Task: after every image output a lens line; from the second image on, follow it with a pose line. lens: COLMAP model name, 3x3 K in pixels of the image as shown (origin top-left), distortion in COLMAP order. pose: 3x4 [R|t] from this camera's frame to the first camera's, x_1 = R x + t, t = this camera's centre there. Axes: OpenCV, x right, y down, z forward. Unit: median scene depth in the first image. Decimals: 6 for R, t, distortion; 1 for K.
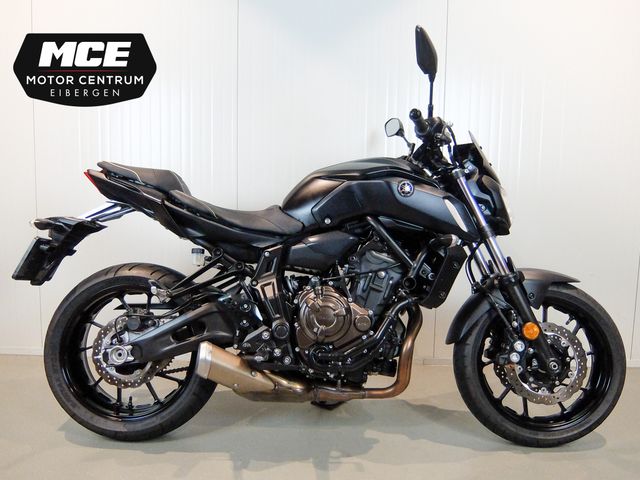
lens RADIAL K [[475.3, 0, 321.6], [0, 475.3, 237.5], [0, 0, 1]] dist [-0.014072, -0.003233]
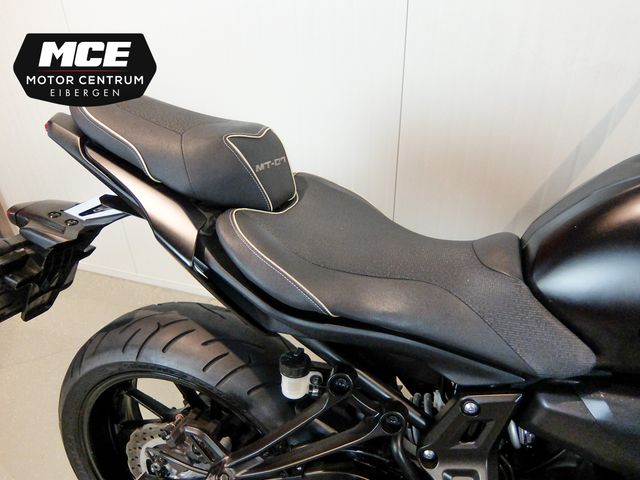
lens RADIAL K [[475.3, 0, 324.2], [0, 475.3, 241.9], [0, 0, 1]] dist [-0.014072, -0.003233]
pose [[0.944012, 0.140242, -0.298619, -0.132024], [0.007336, 0.896003, 0.443987, -0.240594], [0.329829, -0.421319, 0.844809, 0.717047]]
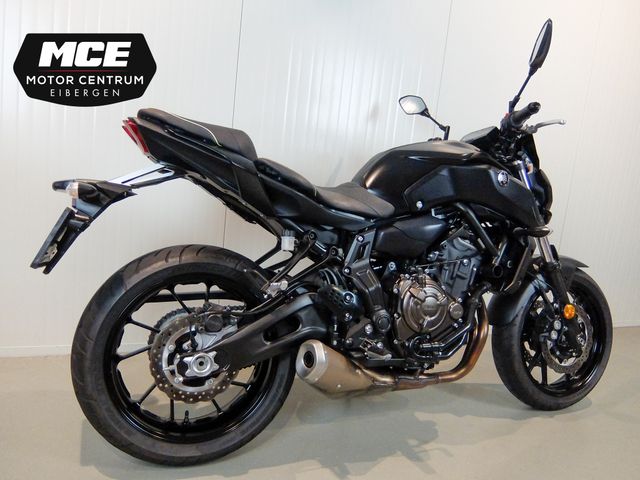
lens RADIAL K [[475.3, 0, 322.1], [0, 475.3, 233.3], [0, 0, 1]] dist [-0.014072, -0.003233]
pose [[0.918634, 0.023839, 0.394389, -0.537251], [-0.054424, 0.996298, 0.066545, -0.031170], [-0.391343, -0.082595, 0.916531, 0.204444]]
